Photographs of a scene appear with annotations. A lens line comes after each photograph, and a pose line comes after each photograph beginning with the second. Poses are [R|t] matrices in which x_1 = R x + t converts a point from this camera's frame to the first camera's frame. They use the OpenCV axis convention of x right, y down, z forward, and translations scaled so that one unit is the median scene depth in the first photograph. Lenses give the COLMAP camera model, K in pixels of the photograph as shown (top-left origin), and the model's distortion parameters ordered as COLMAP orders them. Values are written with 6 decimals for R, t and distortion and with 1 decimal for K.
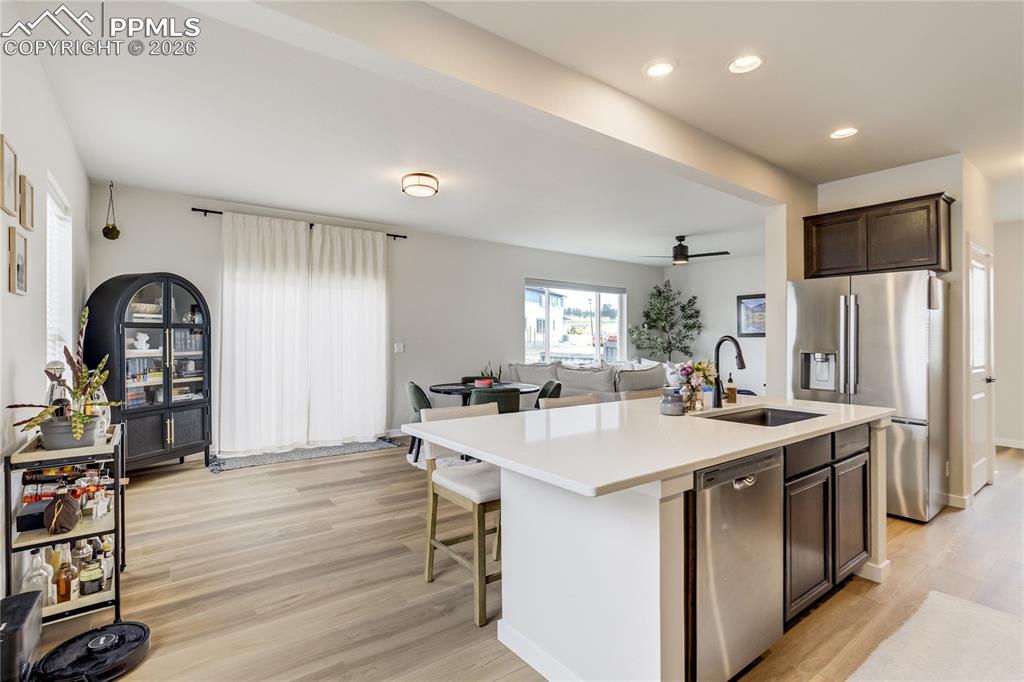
lens RADIAL K [[489.9, 0, 521.5], [0, 489.9, 340.4], [0, 0, 1]] dist [-0.000905, -0.000586]
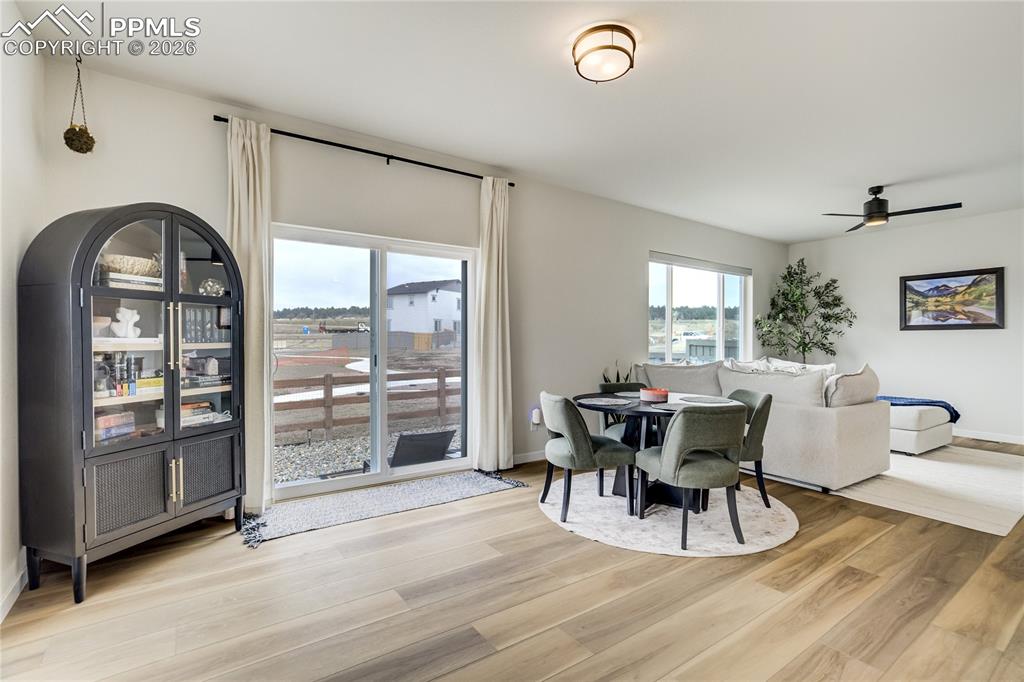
lens RADIAL K [[469.0, 0, 512.0], [0, 469.0, 341.0], [0, 0, 1]] dist [-0.002533, -0.000578]
pose [[0.999323, -0.002963, -0.036674, -0.300904], [0.002861, 0.999992, -0.002829, 0.024212], [0.036682, 0.002722, 0.999323, 0.461522]]
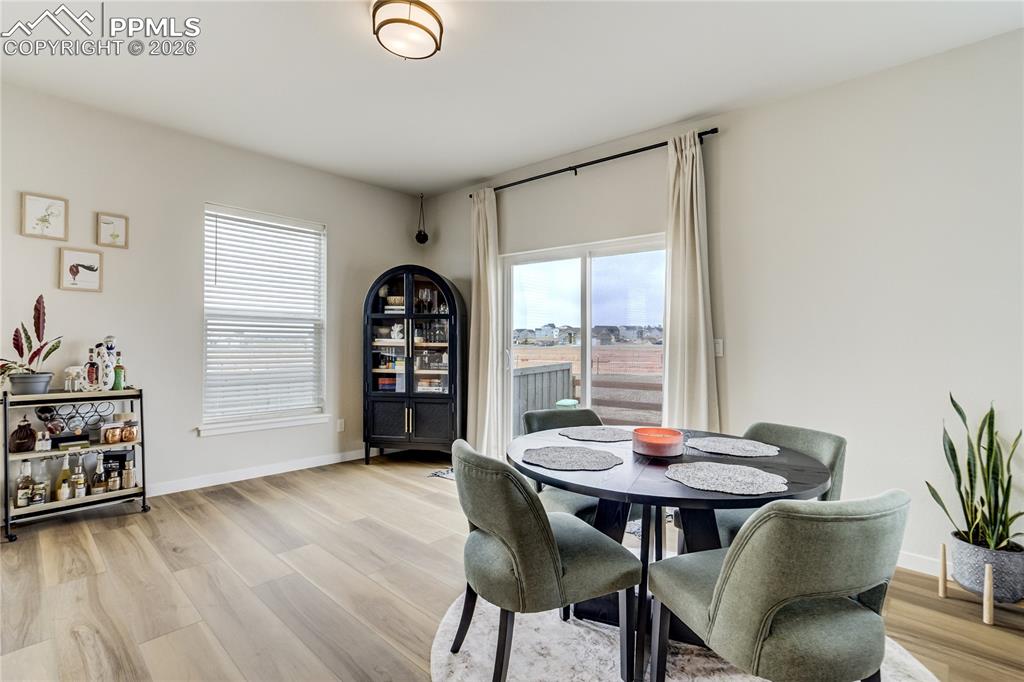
lens RADIAL K [[487.7, 0, 514.8], [0, 487.7, 328.2], [0, 0, 1]] dist [-0.047587, 0.023541]
pose [[0.171311, -0.029823, -0.984765, 0.318221], [-0.021747, 0.999184, -0.034043, 0.024462], [0.984977, 0.027247, 0.170523, 1.044886]]
